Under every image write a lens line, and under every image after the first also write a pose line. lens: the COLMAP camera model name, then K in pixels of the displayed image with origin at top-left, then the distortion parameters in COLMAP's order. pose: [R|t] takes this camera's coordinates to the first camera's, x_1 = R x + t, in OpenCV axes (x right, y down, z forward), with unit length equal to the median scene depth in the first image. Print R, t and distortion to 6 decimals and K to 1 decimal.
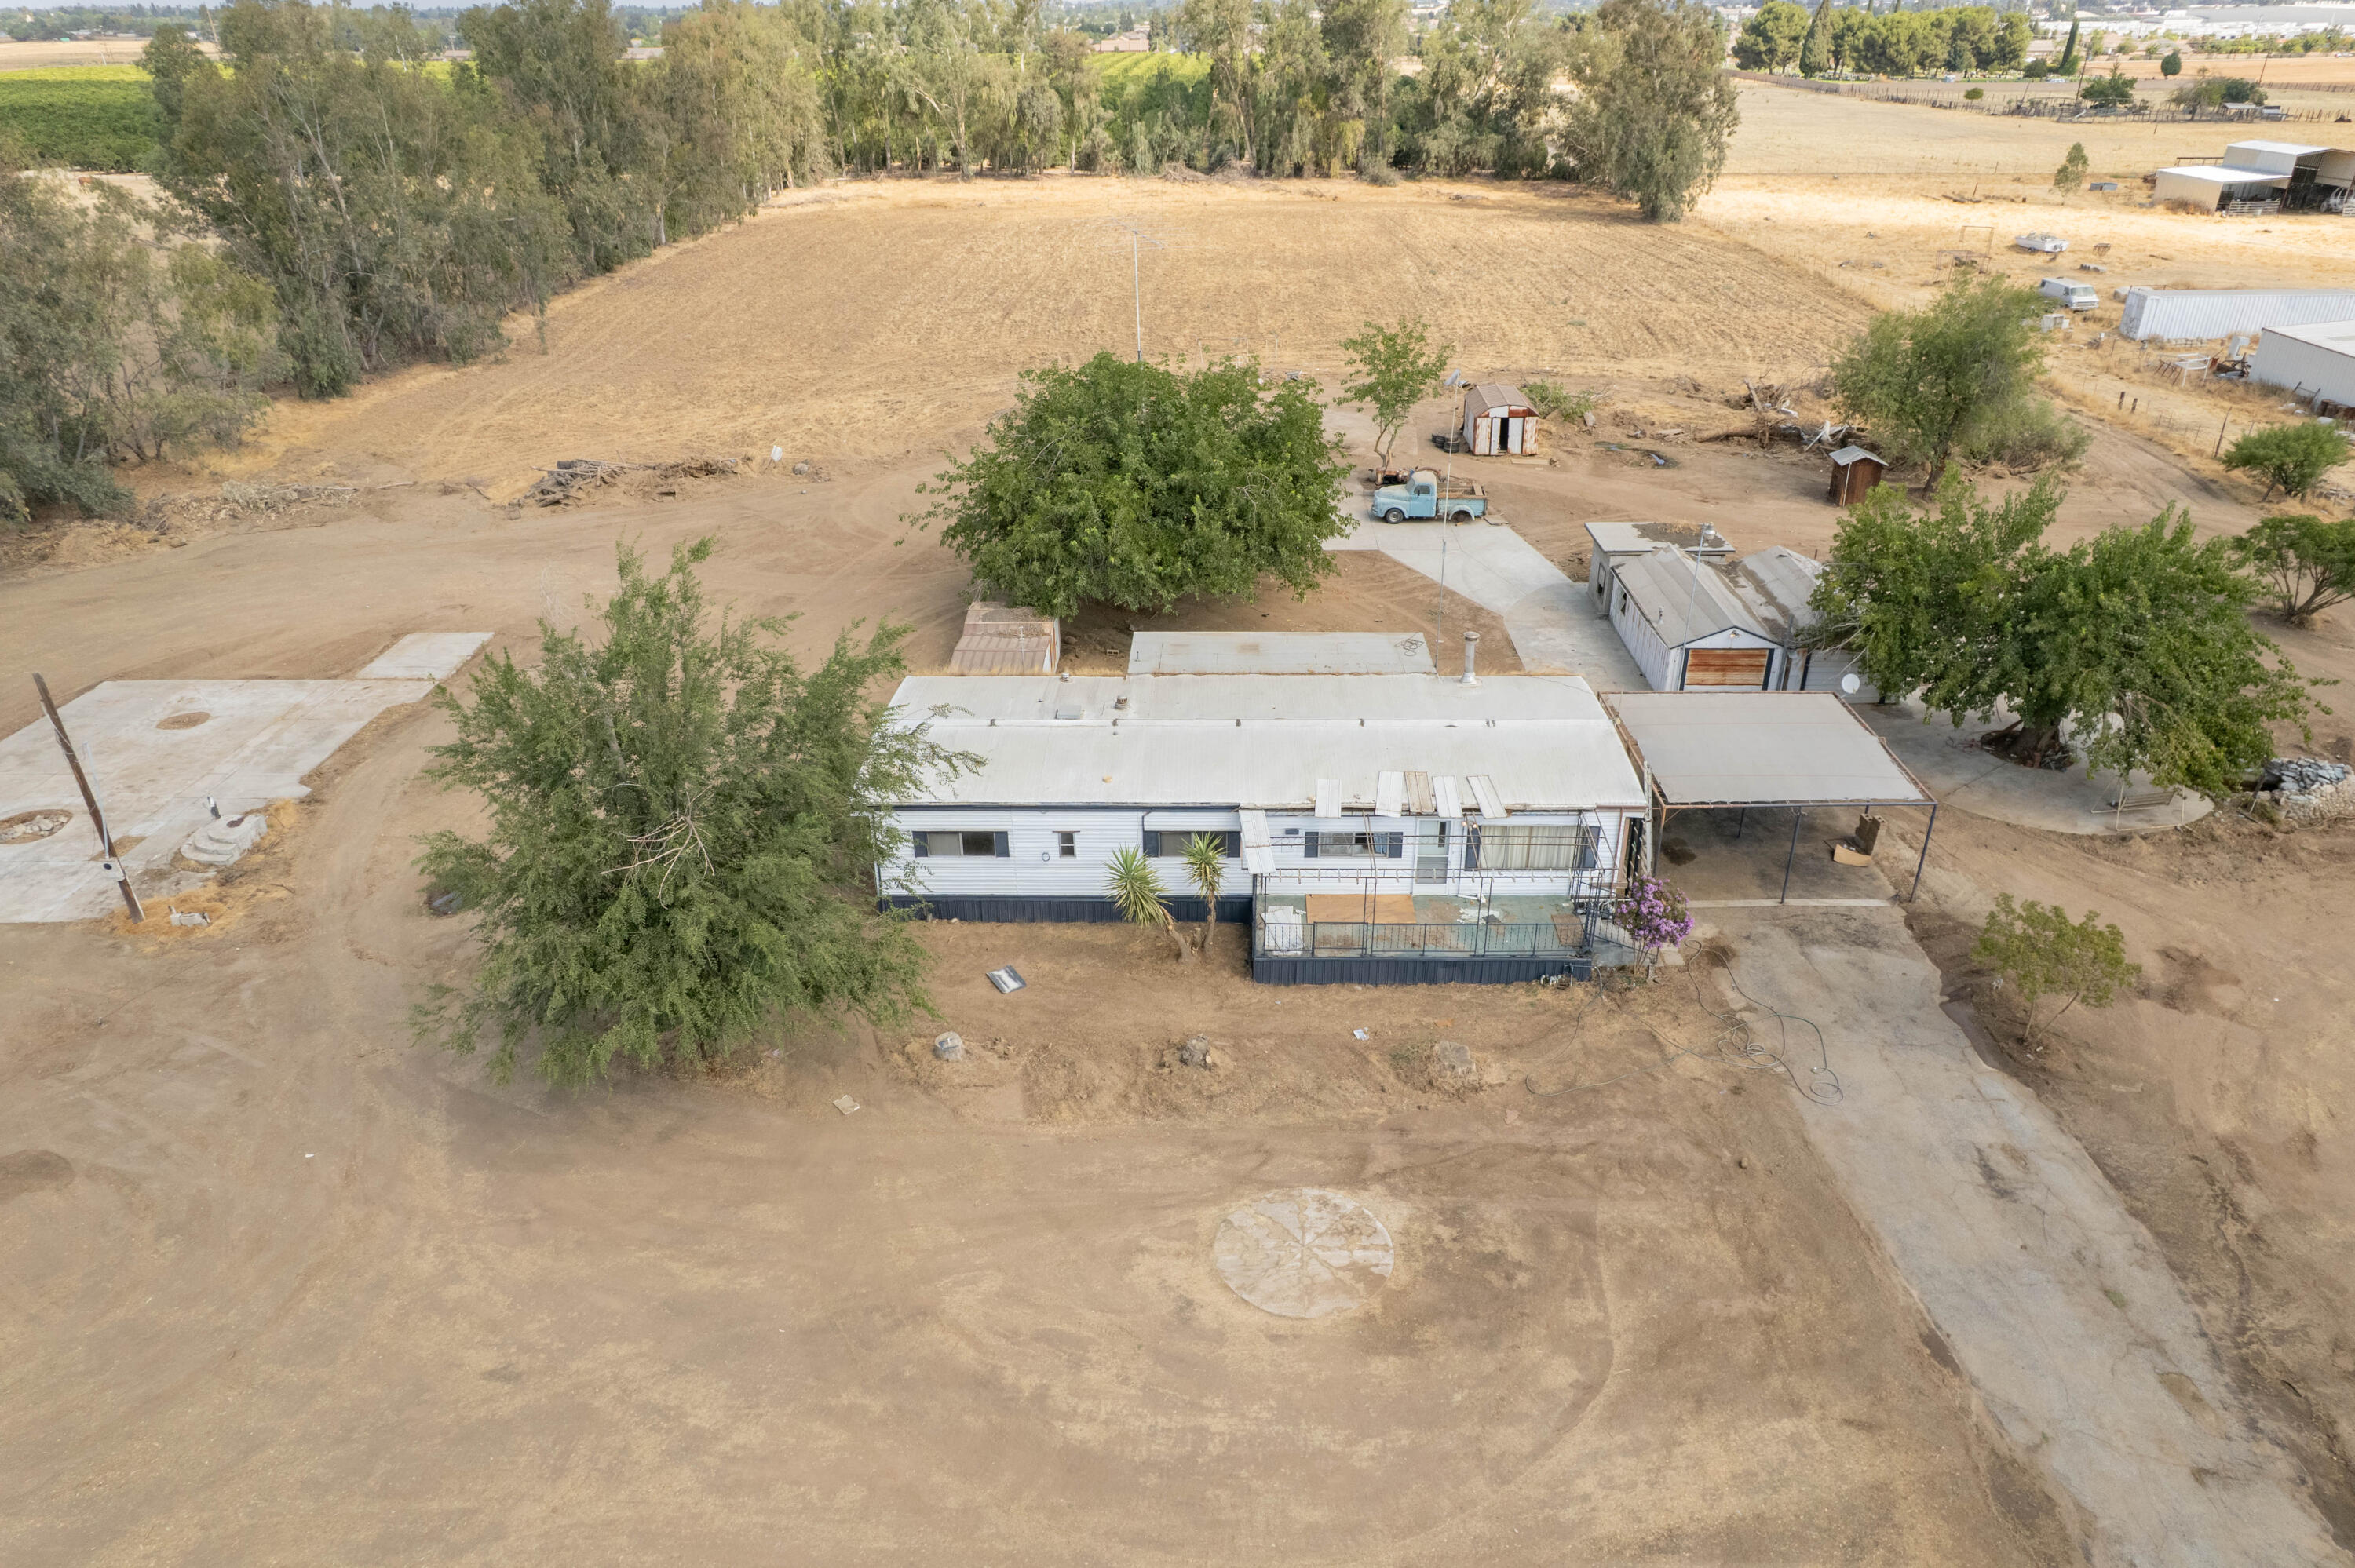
lens RADIAL K [[1527.8, 0, 1211.1], [0, 1527.8, 786.7], [0, 0, 1]] dist [-0.078907, 0.082070]
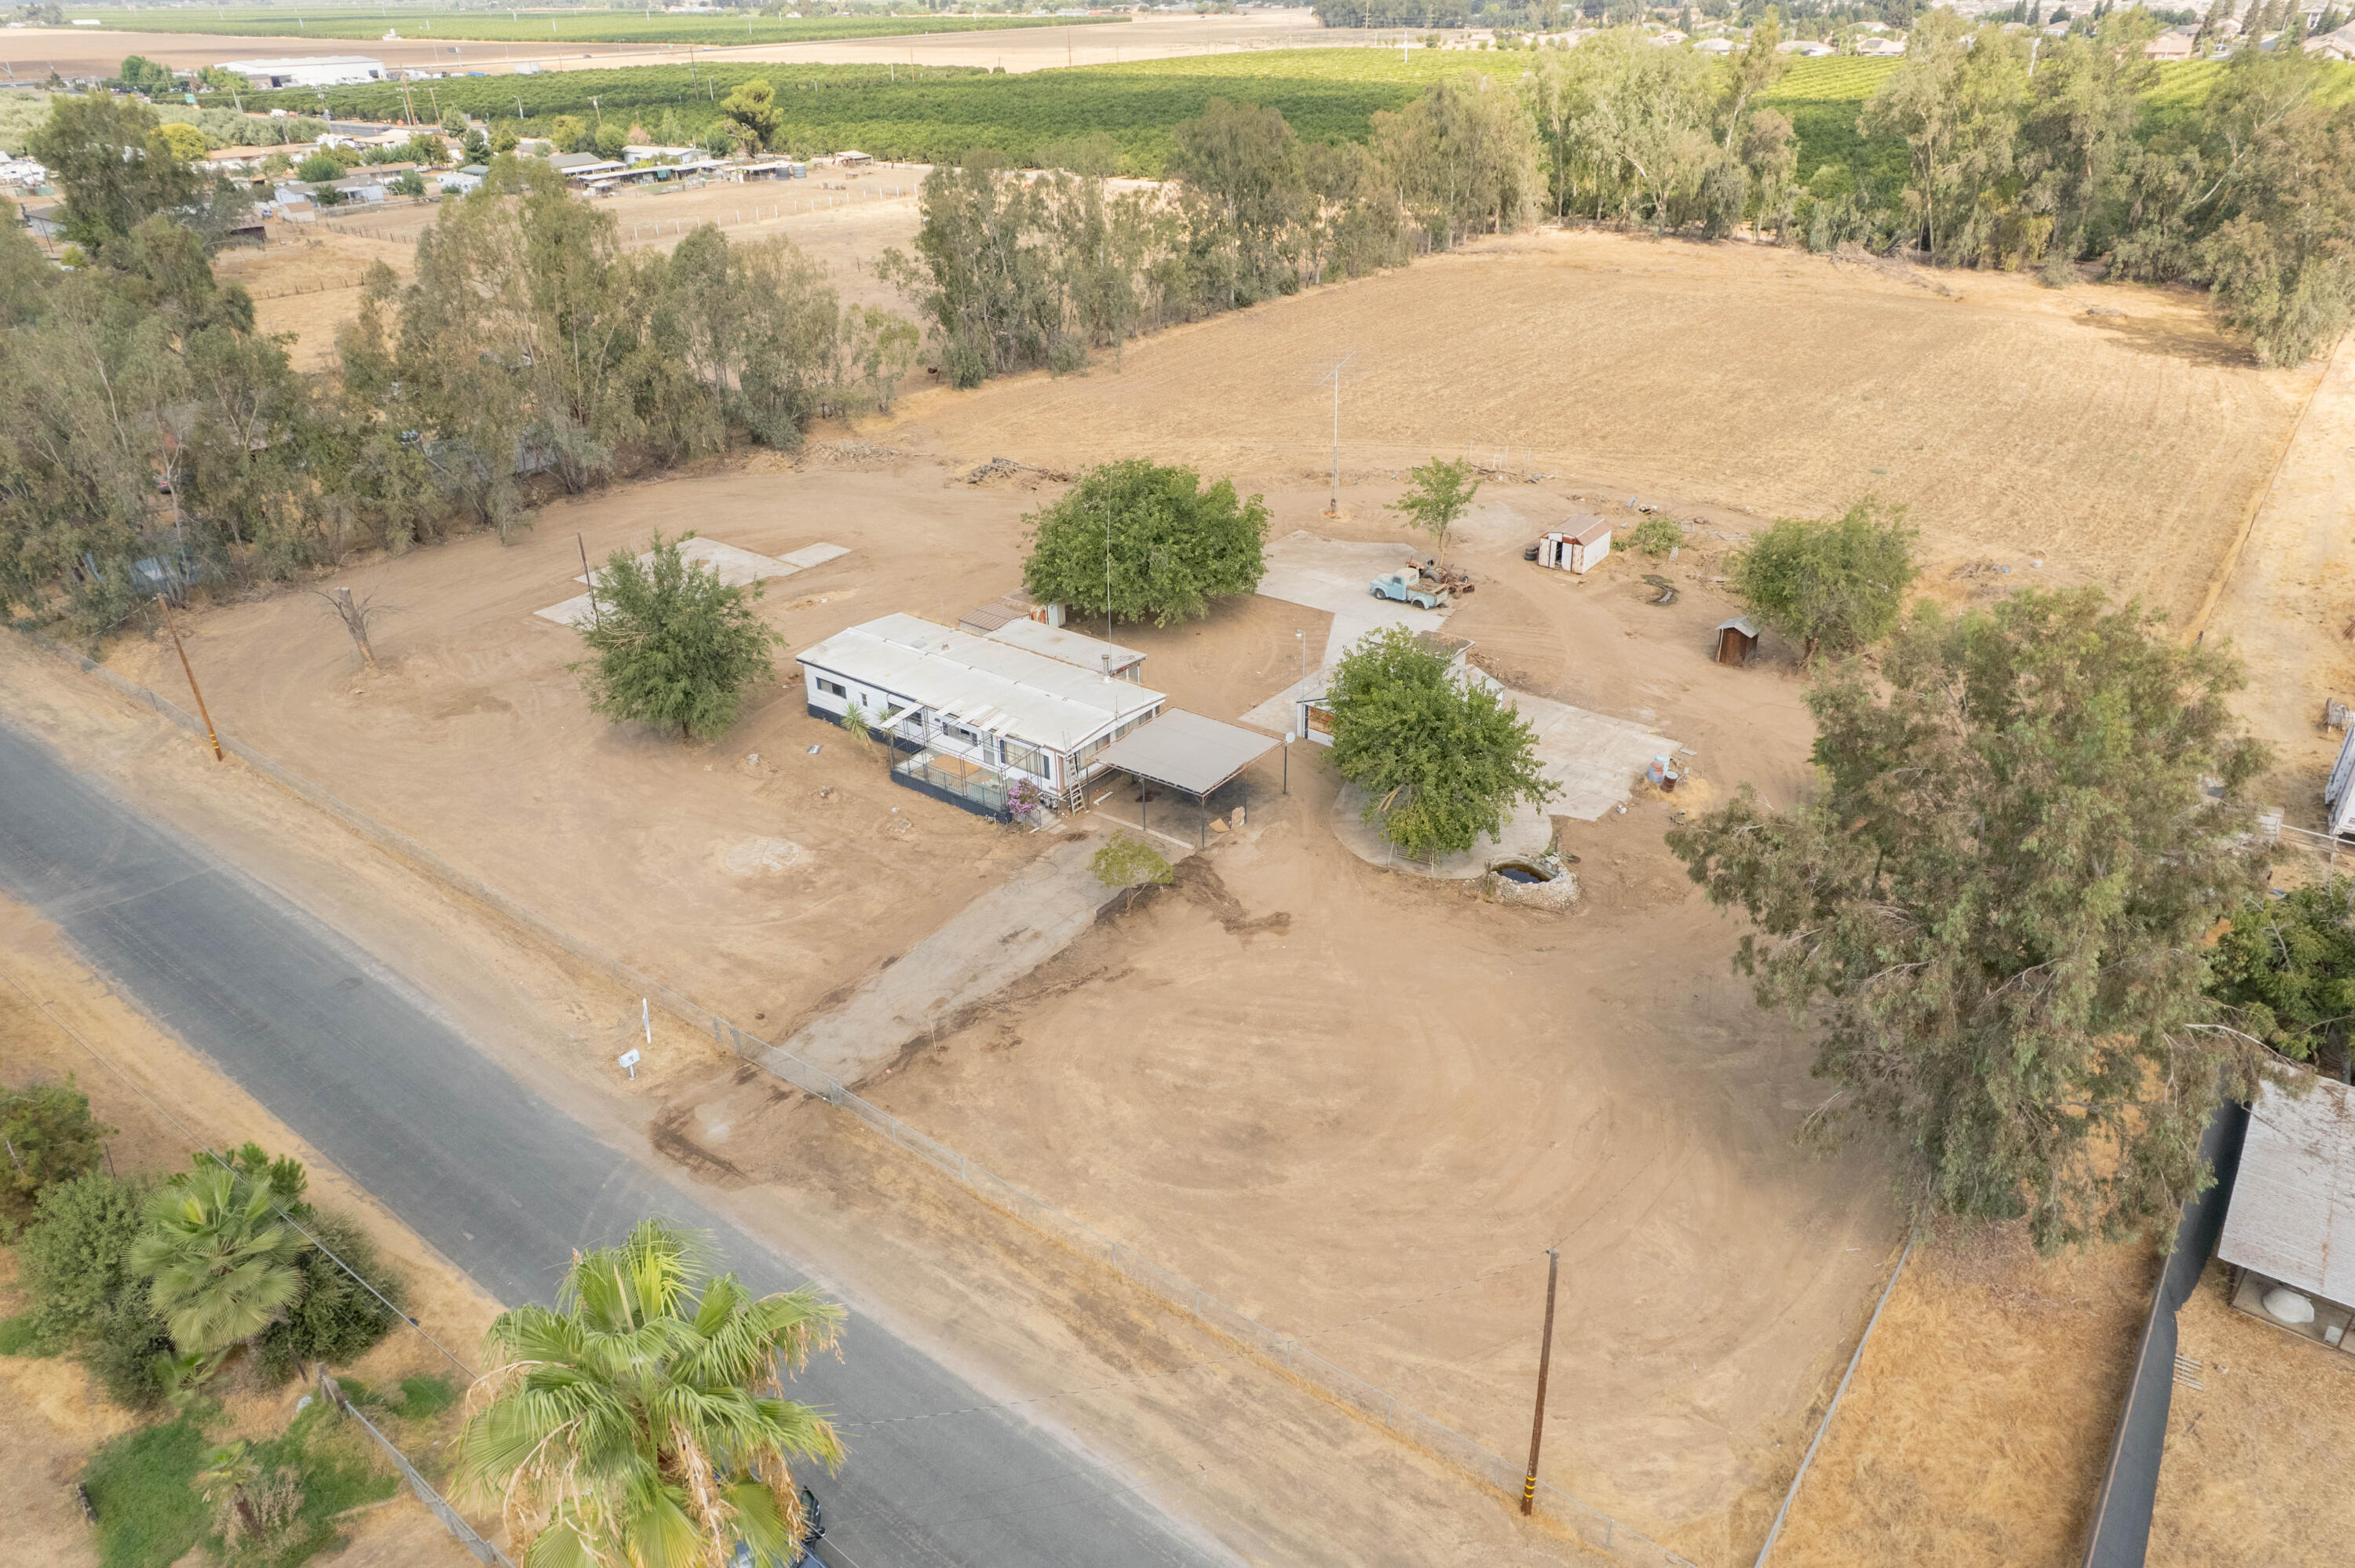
lens RADIAL K [[1549.8, 0, 1197.2], [0, 1549.8, 780.0], [0, 0, 1]] dist [-0.073221, 0.076918]
pose [[0.803739, 0.272790, -0.528761, 1.427429], [-0.265191, 0.959791, 0.092059, -0.173815], [0.532613, 0.066232, 0.843763, -0.561544]]
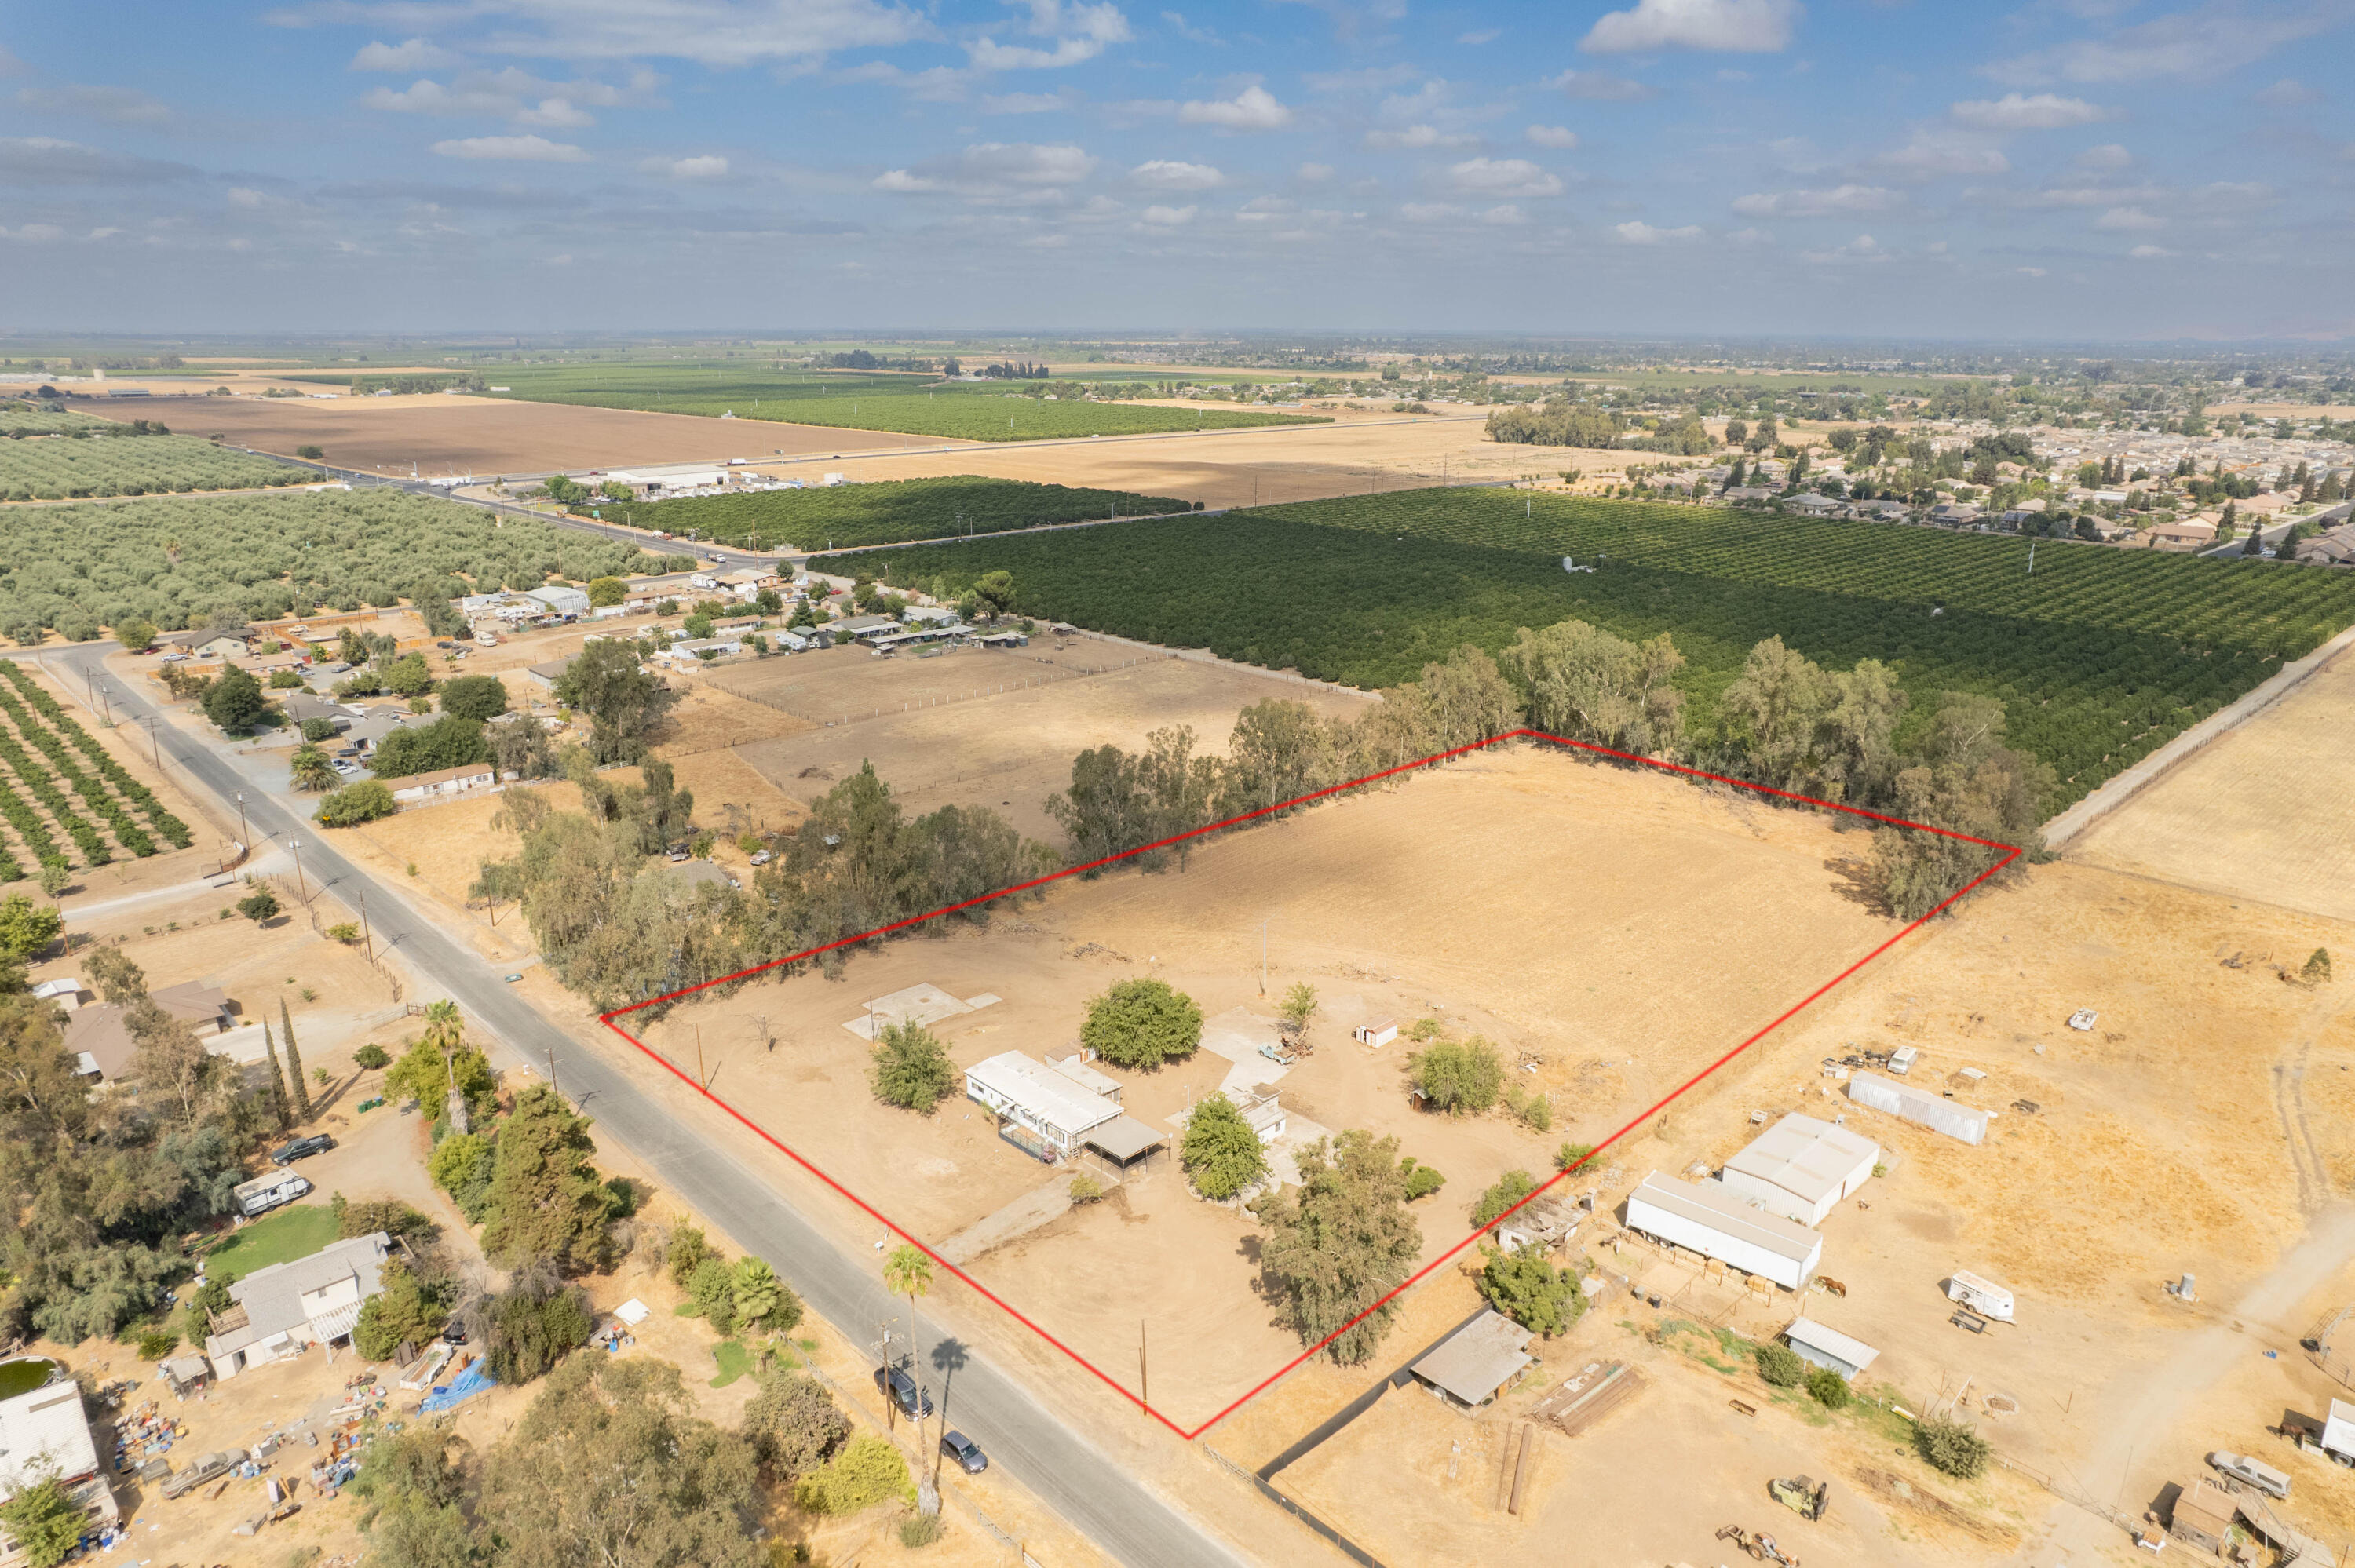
lens RADIAL K [[1500.9, 0, 1199.1], [0, 1500.9, 792.5], [0, 0, 1]] dist [-0.071616, 0.075195]
pose [[0.711730, 0.219968, -0.667124, 3.140913], [-0.336896, 0.940245, -0.049400, -0.806570], [0.616394, 0.259910, 0.743307, -2.206693]]
